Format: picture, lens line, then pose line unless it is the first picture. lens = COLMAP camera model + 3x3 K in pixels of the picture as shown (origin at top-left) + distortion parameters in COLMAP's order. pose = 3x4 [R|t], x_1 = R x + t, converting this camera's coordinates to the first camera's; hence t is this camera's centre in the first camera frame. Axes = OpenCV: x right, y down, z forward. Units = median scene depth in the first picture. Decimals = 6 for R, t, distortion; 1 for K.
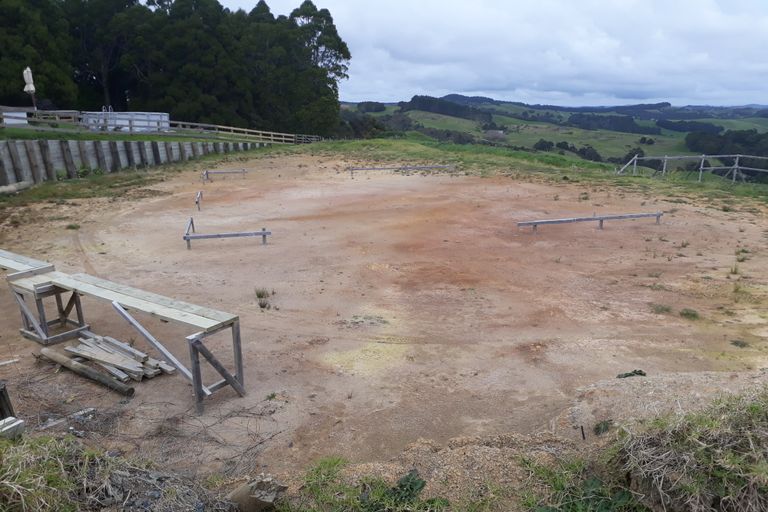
lens RADIAL K [[603.8, 0, 365.6], [0, 603.8, 275.6], [0, 0, 1]] dist [0.051115, -0.091544]
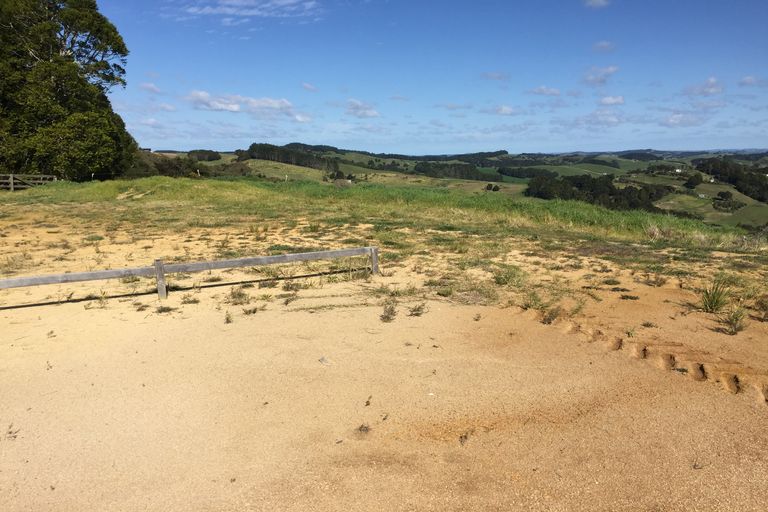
lens RADIAL K [[652.3, 0, 379.4], [0, 652.3, 275.1], [0, 0, 1]] dist [0.028710, -0.045030]
pose [[0.965510, -0.054989, 0.254494, 0.040940], [0.078235, 0.993546, -0.082137, -0.066618], [-0.248335, 0.099215, 0.963580, 0.338990]]
